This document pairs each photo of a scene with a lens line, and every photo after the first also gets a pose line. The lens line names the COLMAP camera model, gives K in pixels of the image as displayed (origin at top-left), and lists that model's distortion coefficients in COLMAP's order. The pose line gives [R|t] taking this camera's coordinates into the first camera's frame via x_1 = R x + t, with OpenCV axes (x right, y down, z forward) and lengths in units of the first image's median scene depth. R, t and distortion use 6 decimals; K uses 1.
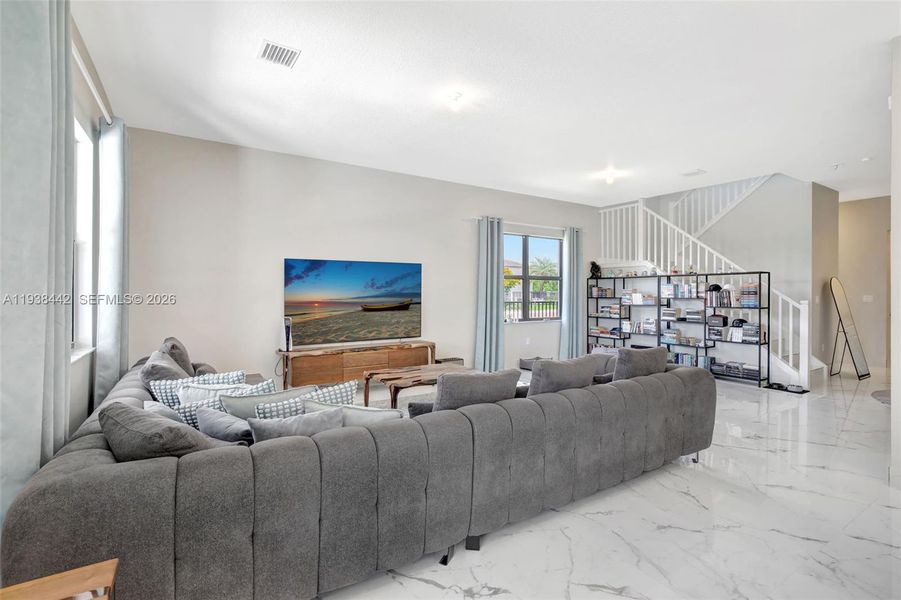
lens RADIAL K [[413.9, 0, 471.0], [0, 413.9, 296.2], [0, 0, 1]] dist [-0.001720, -0.000132]
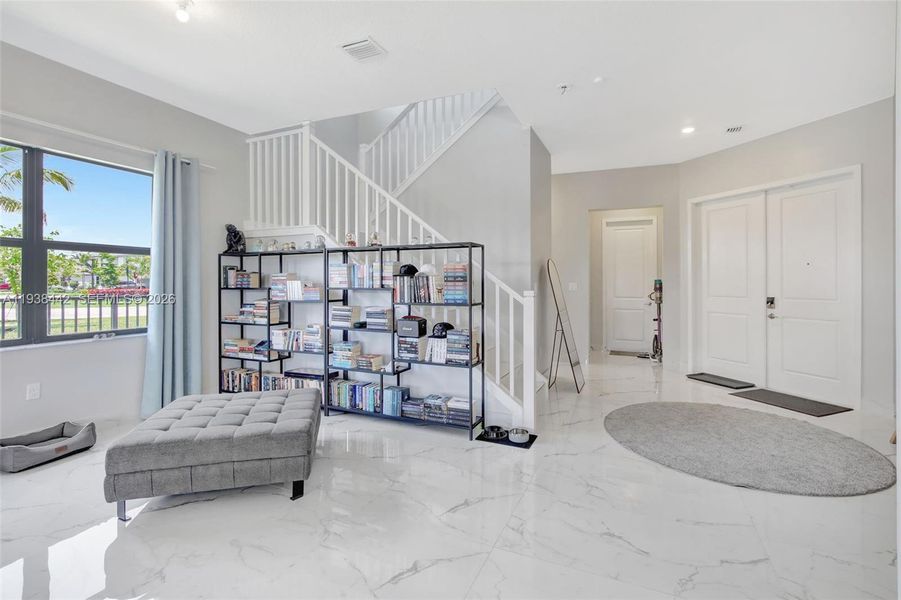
lens RADIAL K [[411.1, 0, 456.2], [0, 411.1, 280.5], [0, 0, 1]] dist [-0.000754, -0.000126]
pose [[0.850100, -0.003905, 0.526607, 0.324950], [0.007455, 0.999962, -0.004620, -0.002822], [-0.526569, 0.007853, 0.850096, 0.446165]]
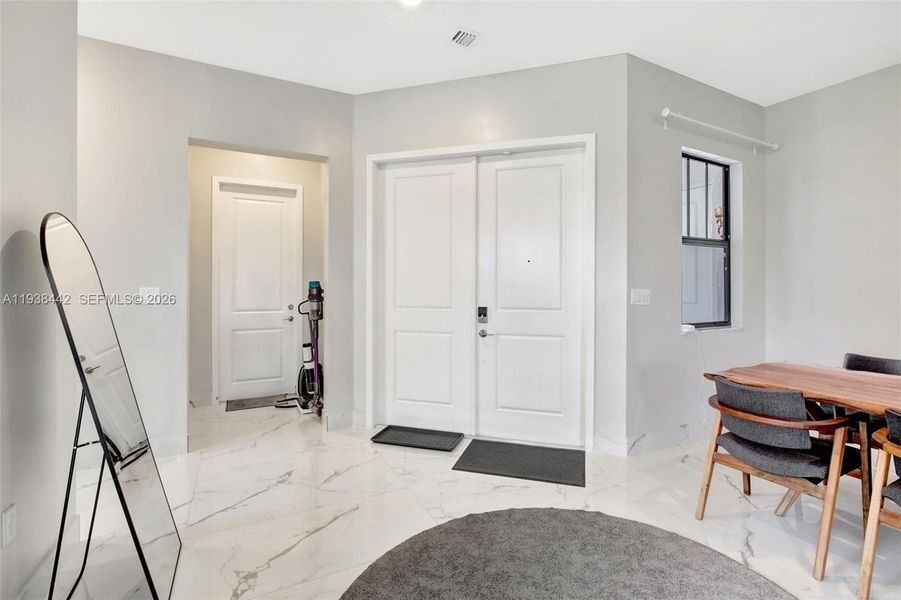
lens RADIAL K [[411.1, 0, 456.2], [0, 411.1, 280.5], [0, 0, 1]] dist [-0.000754, -0.000126]
pose [[0.108758, 0.000575, 0.994068, 0.674368], [0.005016, 0.999987, -0.001127, -0.005200], [-0.994056, 0.005109, 0.108754, 0.756081]]
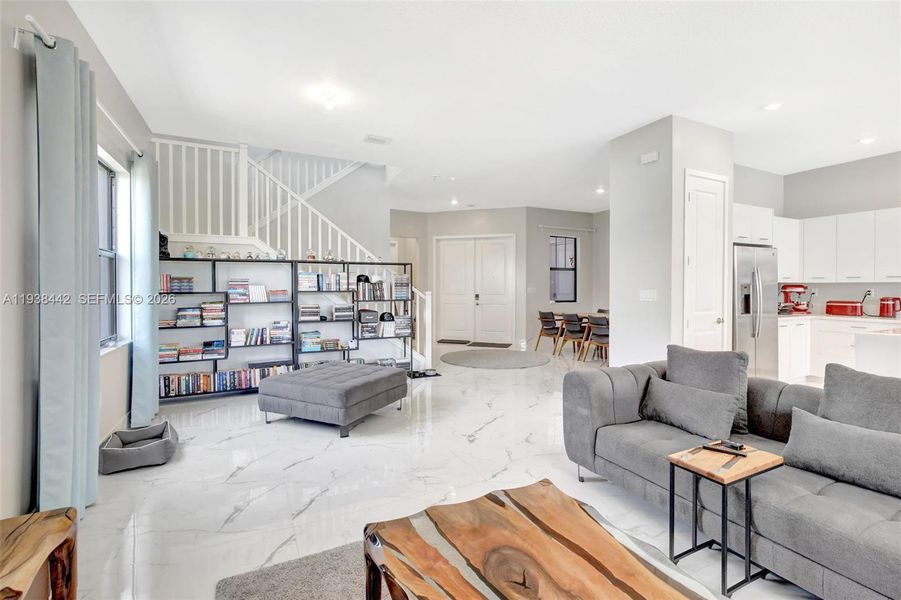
lens RADIAL K [[413.8, 0, 454.4], [0, 413.8, 285.8], [0, 0, 1]] dist [-0.000301, 0.000029]
pose [[0.139565, -0.004903, 0.990201, -0.237292], [0.006532, 0.999971, 0.004031, -0.007148], [-0.990191, 0.005906, 0.139593, 0.656741]]
